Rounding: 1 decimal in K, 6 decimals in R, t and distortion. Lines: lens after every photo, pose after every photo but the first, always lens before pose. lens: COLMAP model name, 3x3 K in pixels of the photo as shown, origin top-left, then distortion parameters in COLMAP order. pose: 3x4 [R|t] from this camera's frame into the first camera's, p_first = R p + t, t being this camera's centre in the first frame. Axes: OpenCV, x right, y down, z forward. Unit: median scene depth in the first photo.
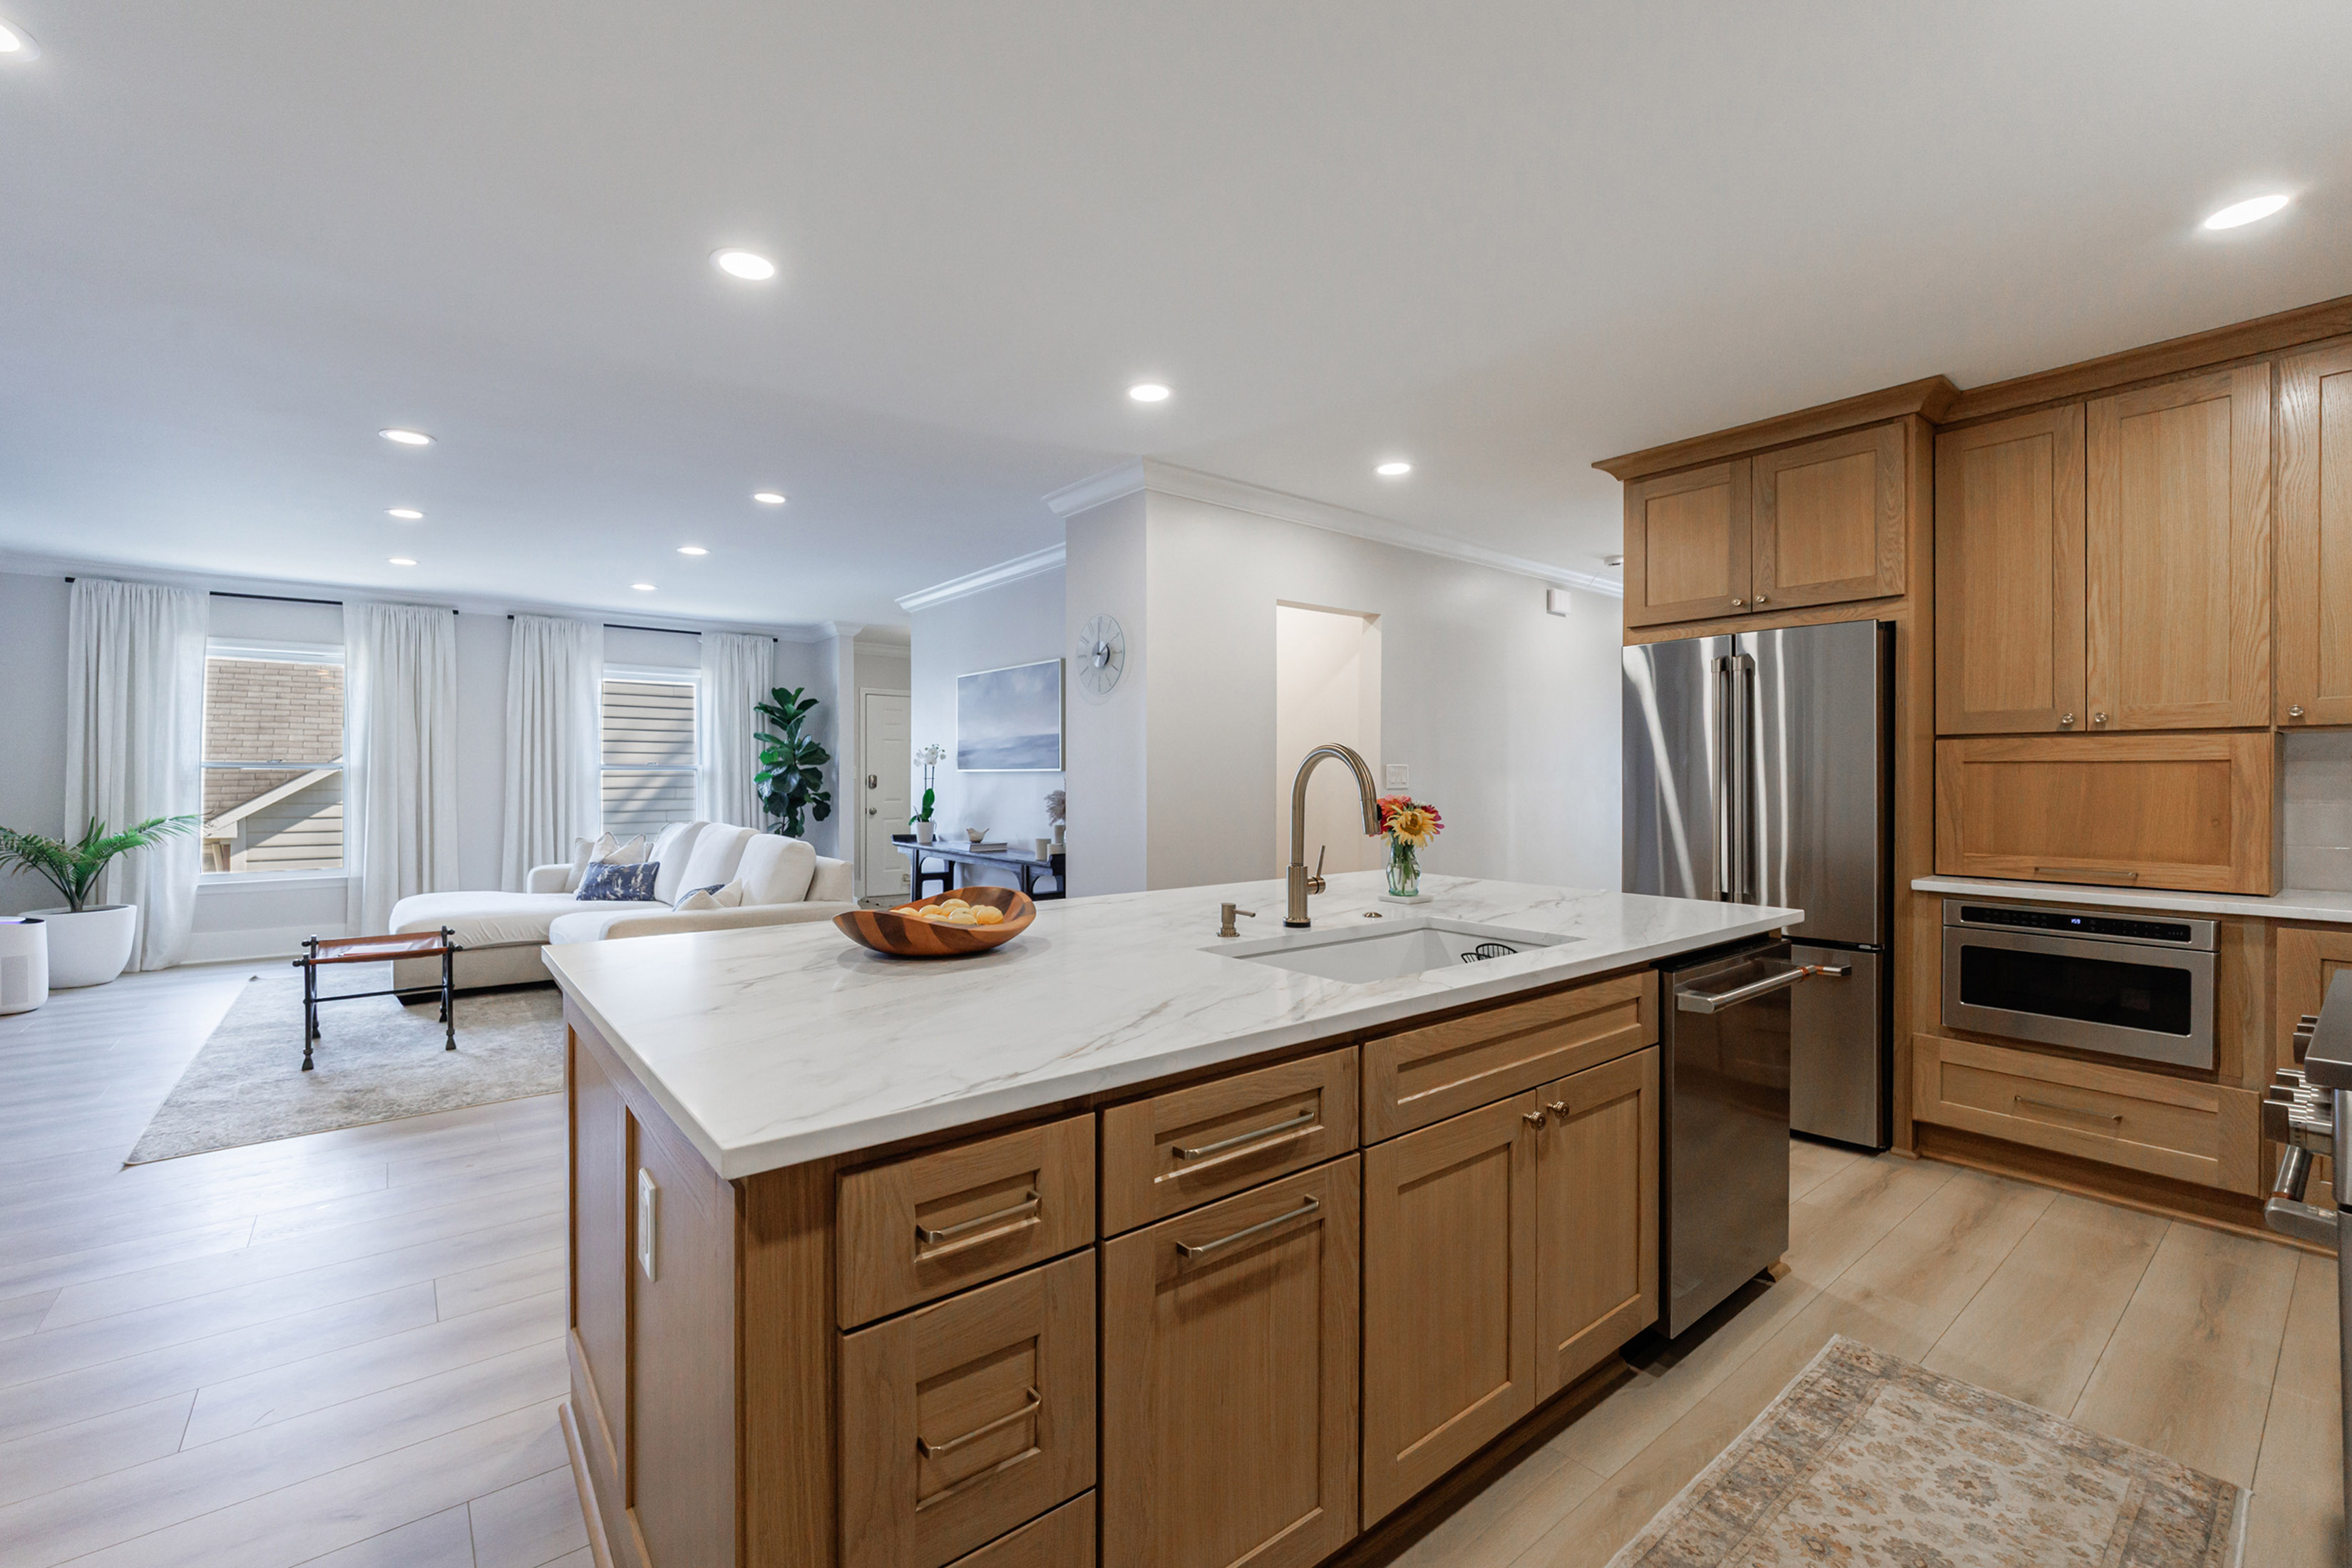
lens RADIAL K [[962.6, 0, 1103.4], [0, 962.6, 778.4], [0, 0, 1]] dist [0.001742, 0.000212]
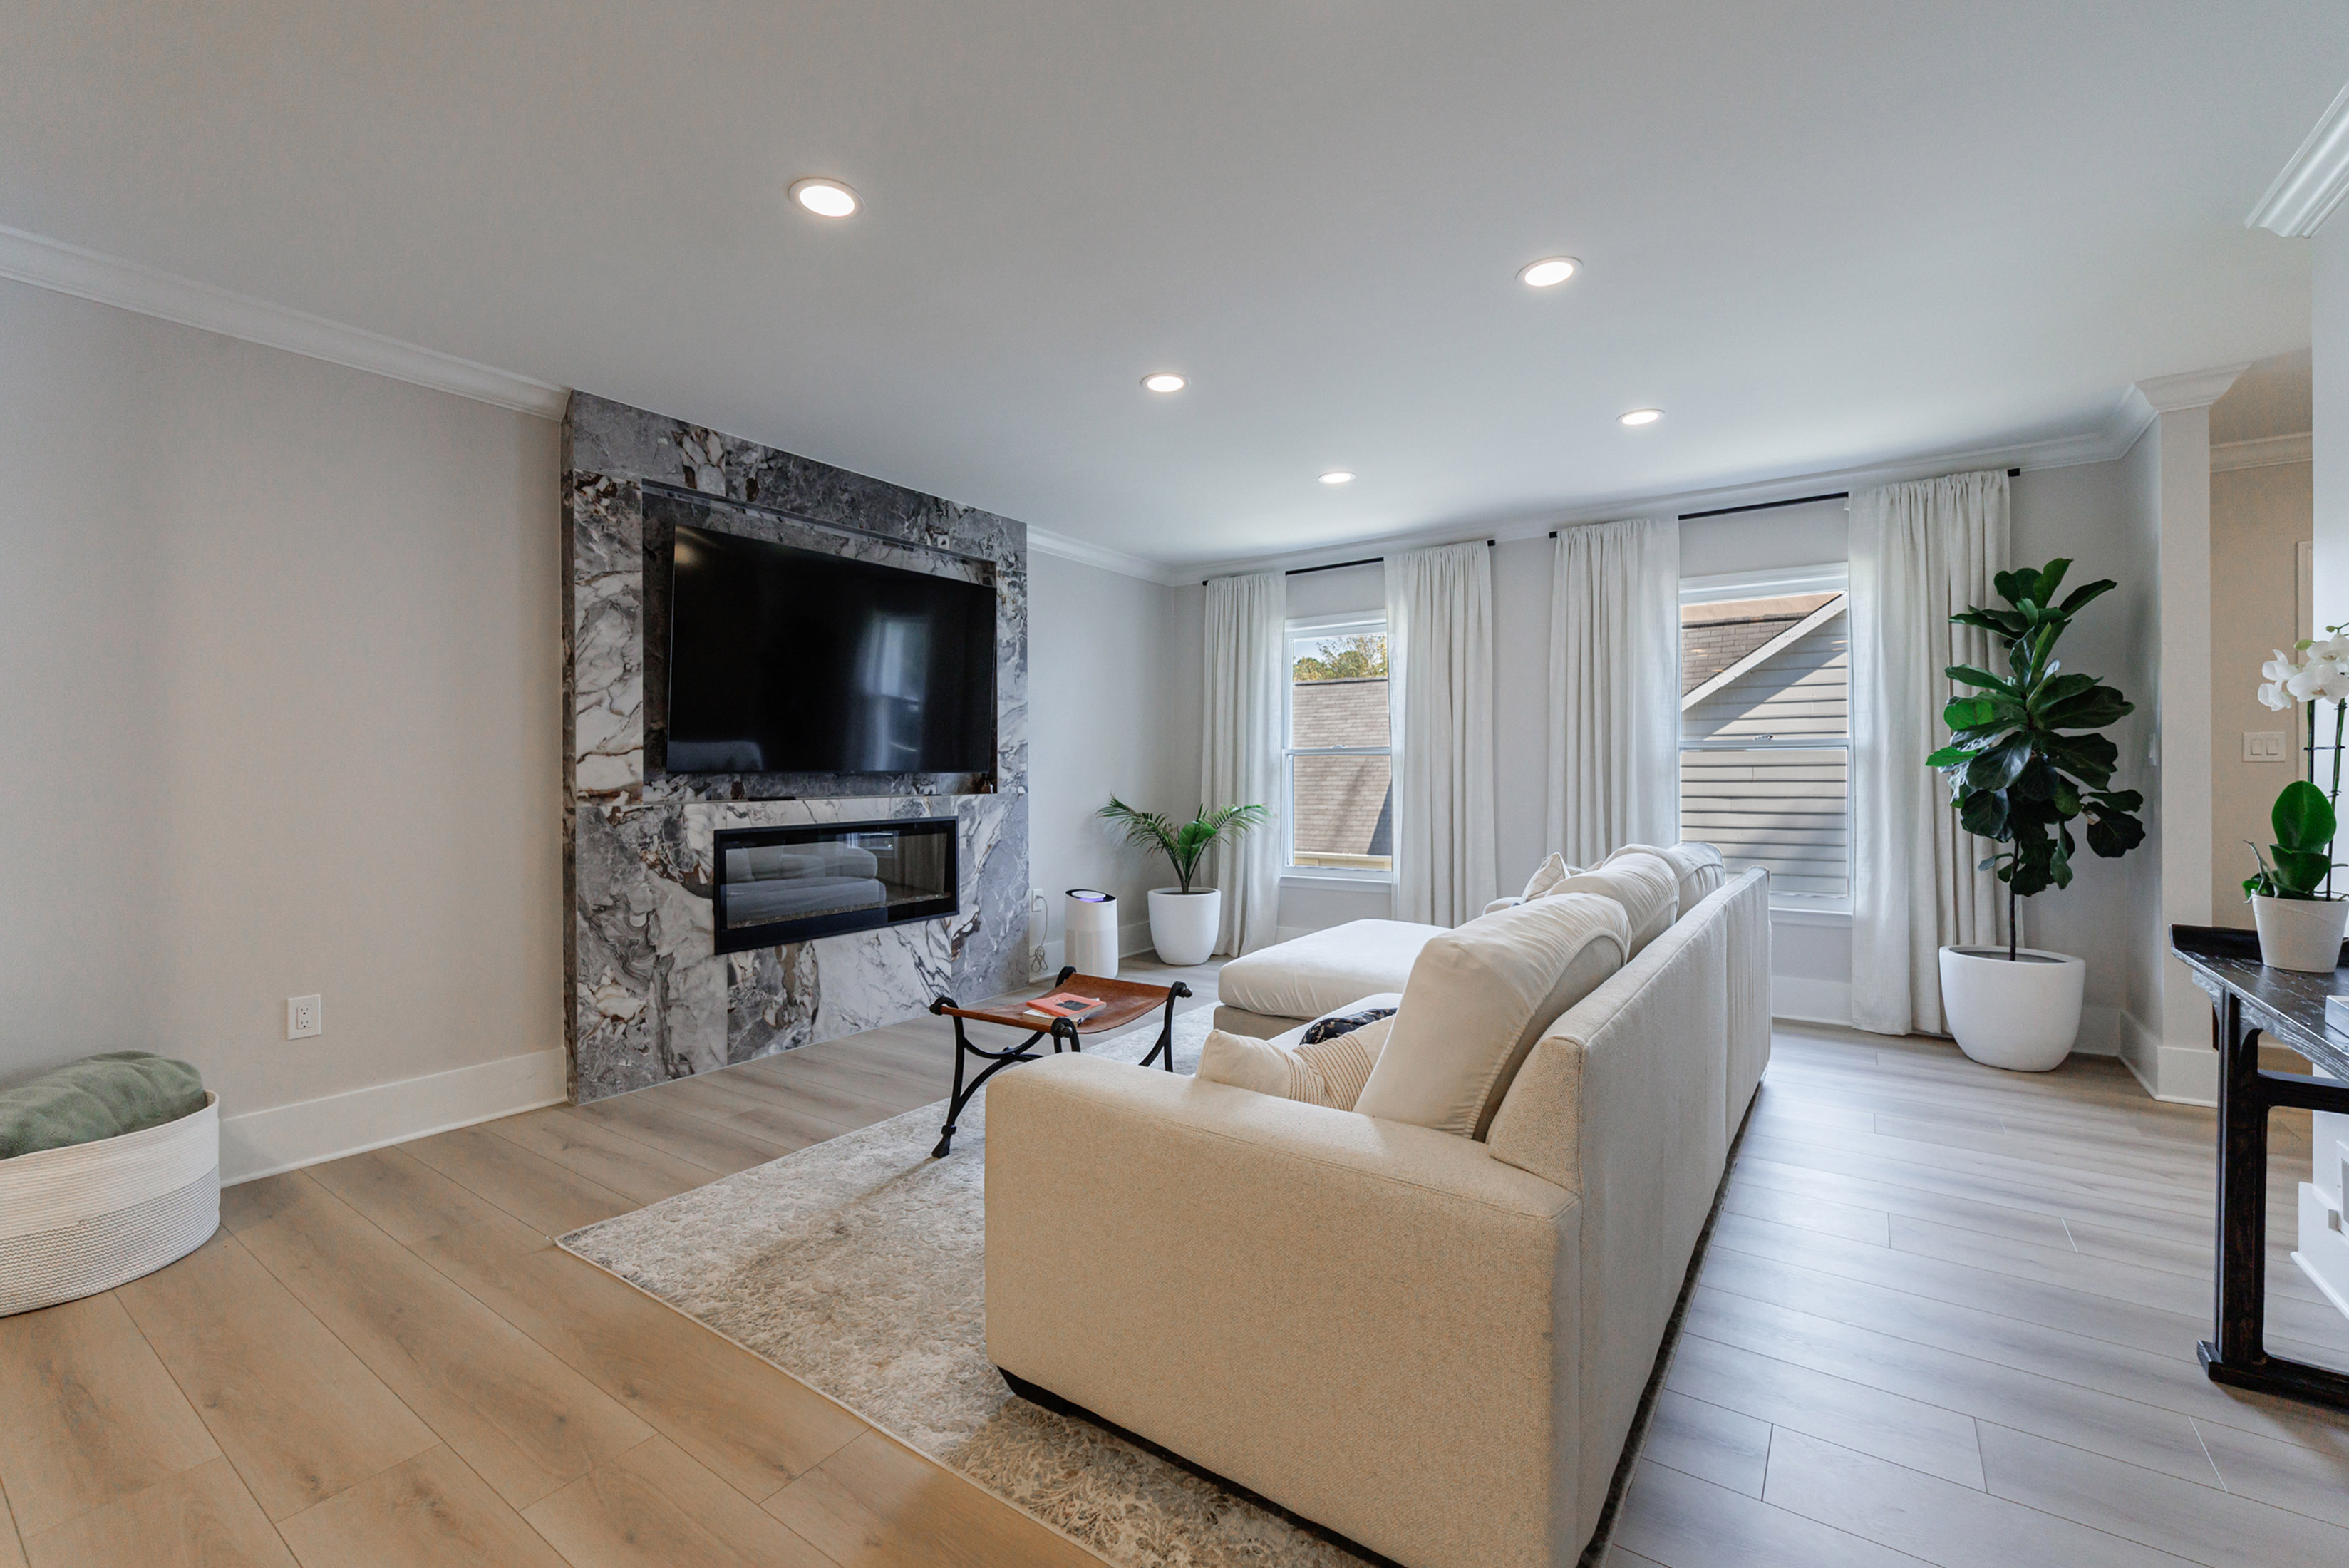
lens RADIAL K [[1019.8, 0, 1179.0], [0, 1019.8, 773.7], [0, 0, 1]] dist [-0.001621, -0.000334]
pose [[0.361389, 0.000186, -0.932415, -0.018809], [0.001955, 0.999998, 0.000957, 0.005726], [0.932413, -0.002168, 0.361388, 0.458434]]
